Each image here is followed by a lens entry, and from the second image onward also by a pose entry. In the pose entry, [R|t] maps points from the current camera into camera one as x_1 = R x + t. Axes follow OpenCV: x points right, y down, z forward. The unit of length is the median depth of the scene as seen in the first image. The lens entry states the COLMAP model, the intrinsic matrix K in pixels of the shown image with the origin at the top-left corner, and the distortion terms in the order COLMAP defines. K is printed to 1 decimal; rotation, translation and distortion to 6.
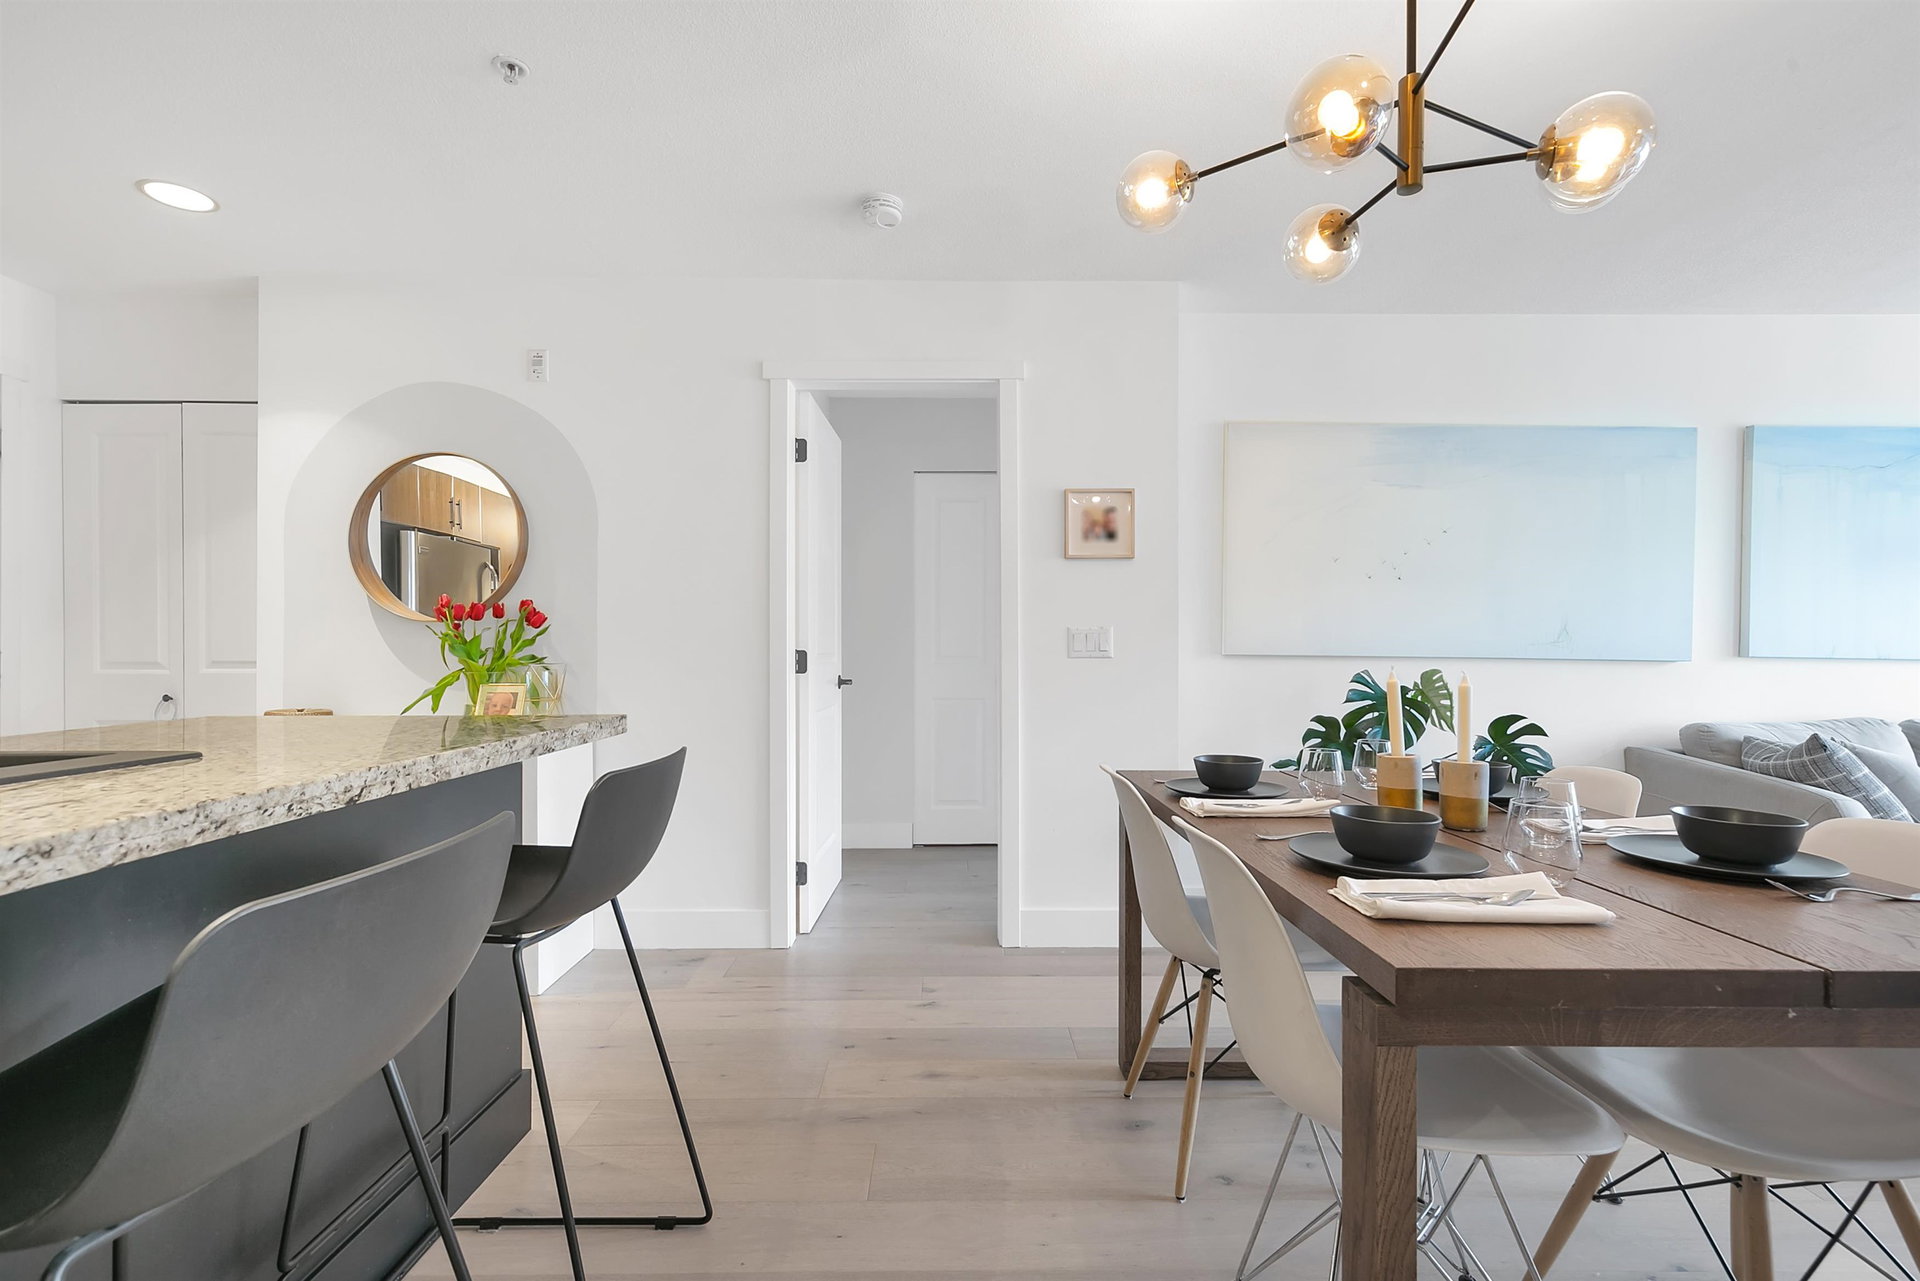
lens RADIAL K [[833.8, 0, 957.7], [0, 833.8, 657.8], [0, 0, 1]] dist [-0.003722, -0.000291]
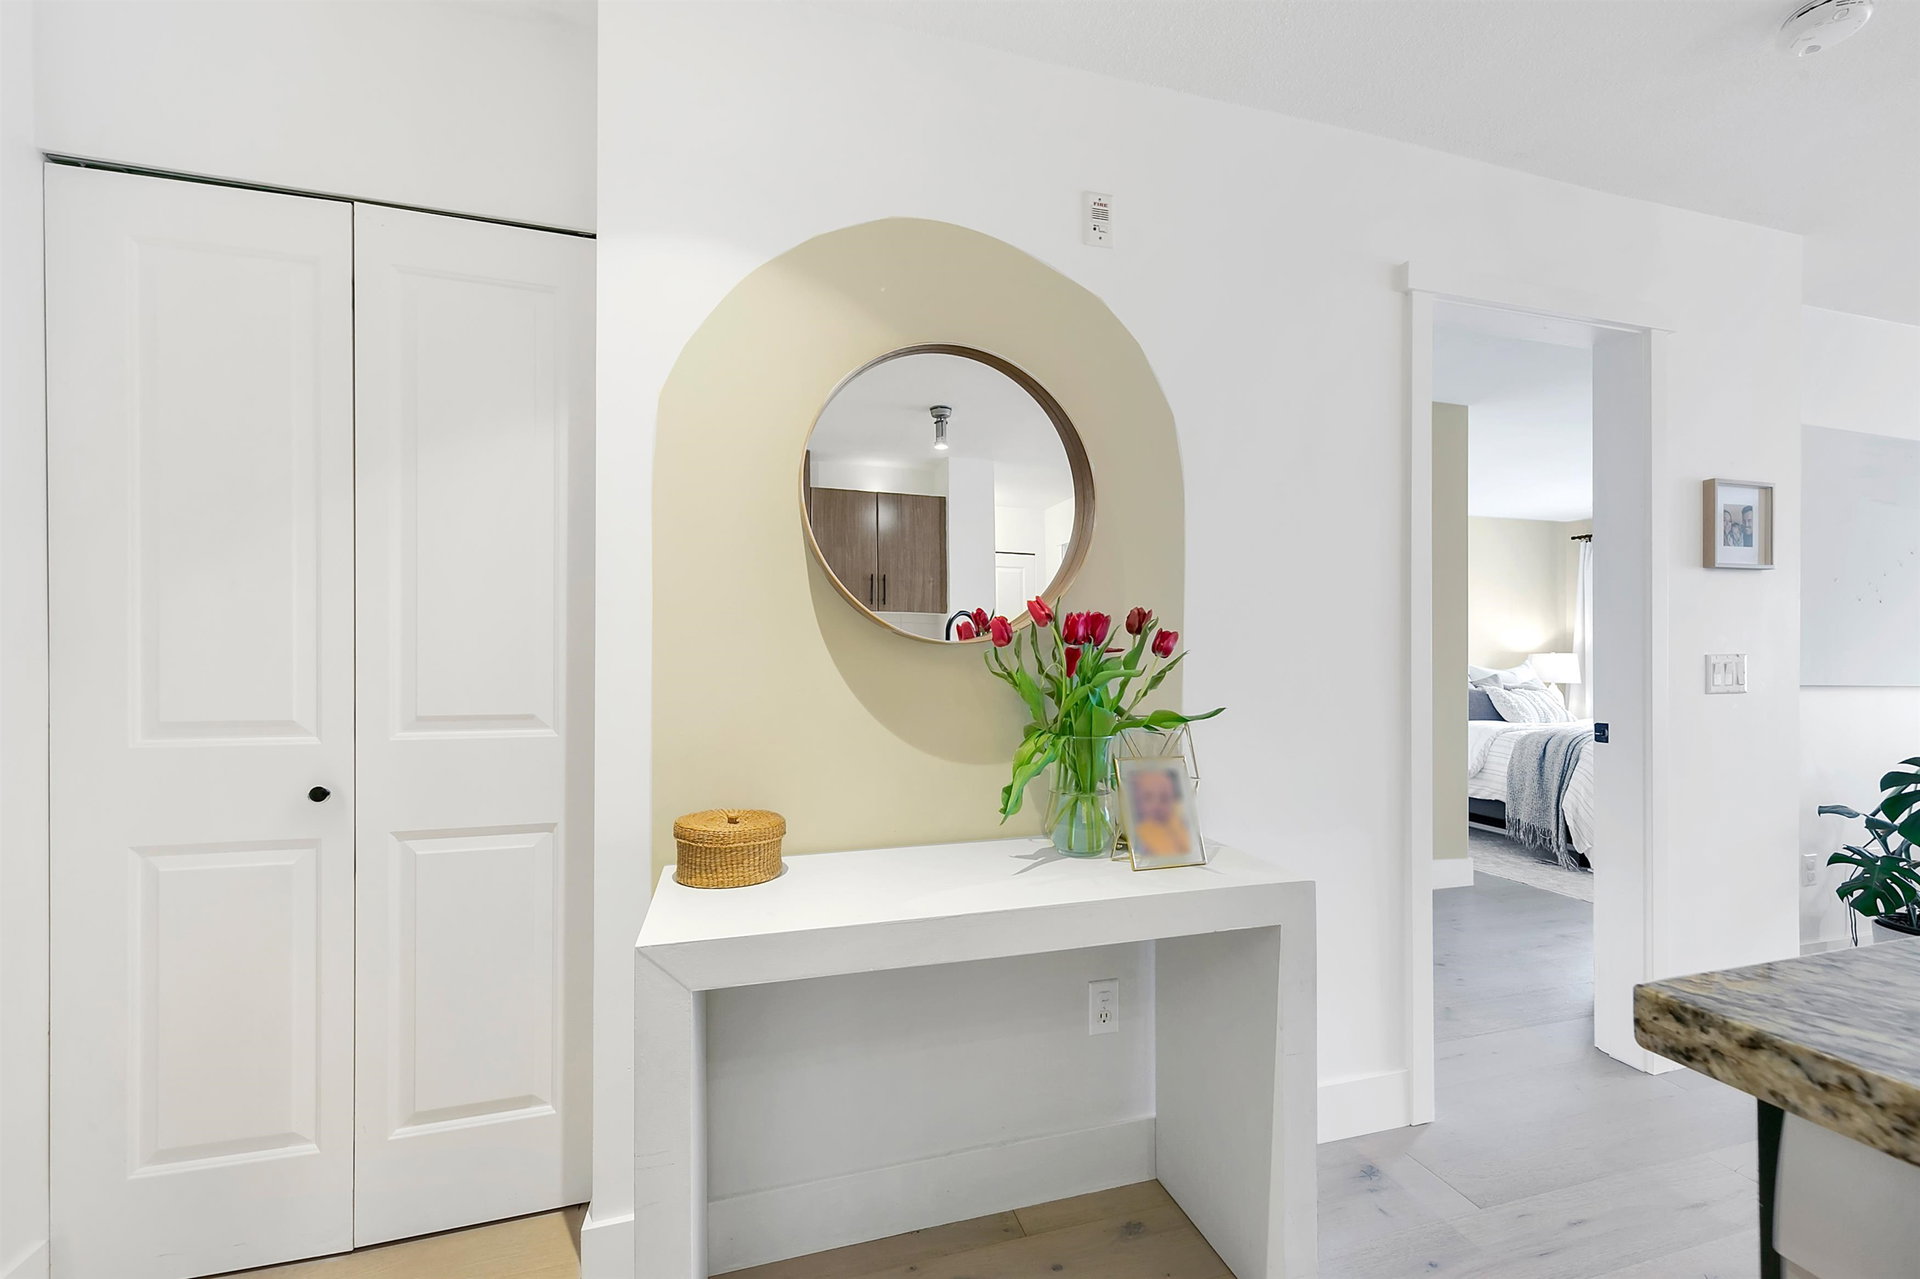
lens RADIAL K [[739.1, 0, 939.5], [0, 739.1, 669.5], [0, 0, 1]] dist [-0.000920, 0.000160]
pose [[0.967322, -0.003563, 0.253526, -0.749736], [0.002975, 0.999992, 0.002702, -0.027464], [-0.253534, -0.001859, 0.967325, 0.509783]]
